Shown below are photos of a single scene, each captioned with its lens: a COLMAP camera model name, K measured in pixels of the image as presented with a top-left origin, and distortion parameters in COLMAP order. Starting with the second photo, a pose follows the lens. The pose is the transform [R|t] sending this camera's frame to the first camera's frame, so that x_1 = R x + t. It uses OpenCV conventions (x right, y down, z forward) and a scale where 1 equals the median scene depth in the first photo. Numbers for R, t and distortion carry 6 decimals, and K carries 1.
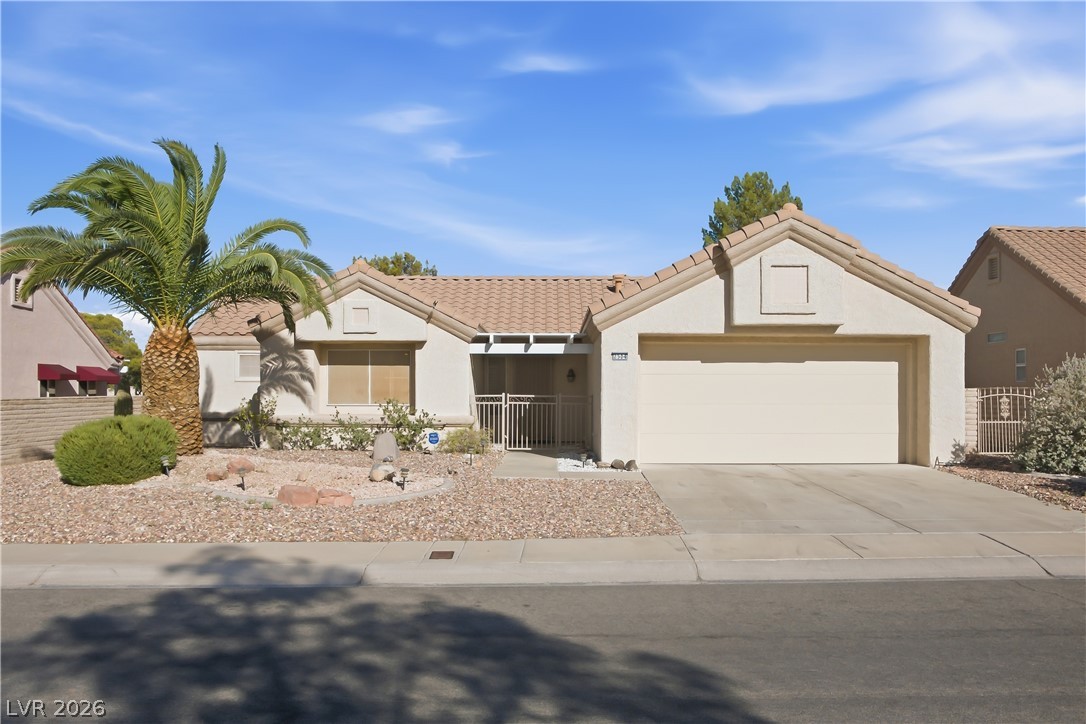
lens RADIAL K [[1002.6, 0, 566.5], [0, 1002.6, 350.8], [0, 0, 1]] dist [-0.017571, 0.000000]
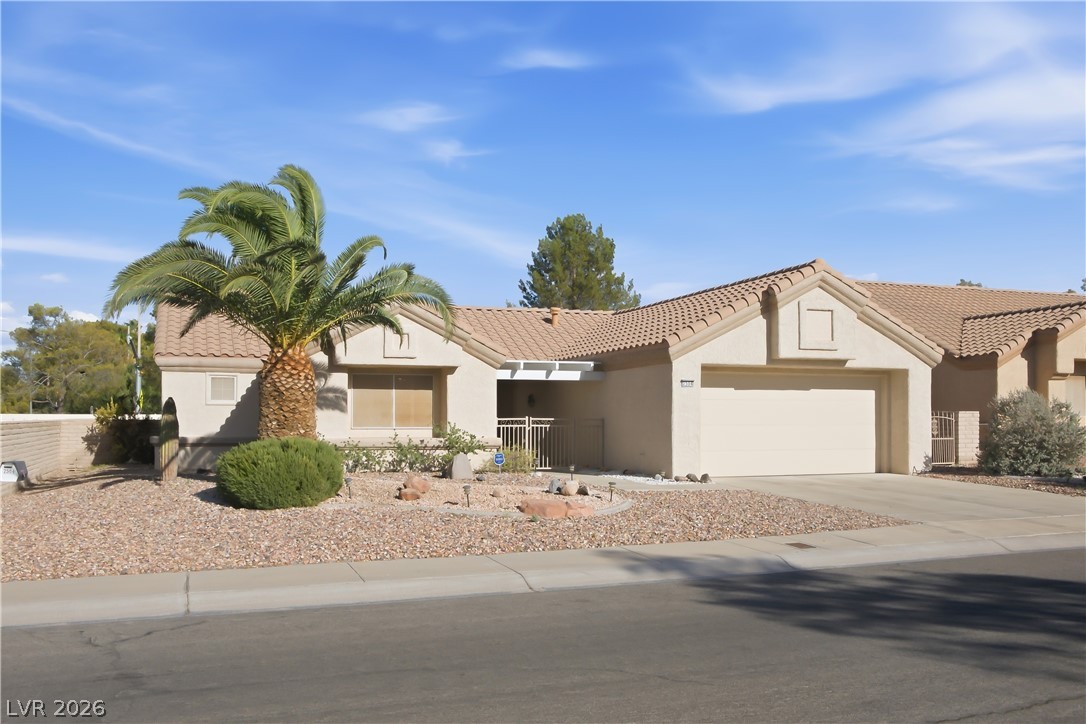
lens RADIAL K [[1002.6, 0, 552.3], [0, 1002.6, 368.3], [0, 0, 1]] dist [-0.017571, 0.000000]
pose [[0.934920, 0.016875, 0.354458, -0.483066], [-0.013035, 0.999828, -0.013217, 0.005514], [-0.354620, 0.007736, 0.934978, -0.012636]]
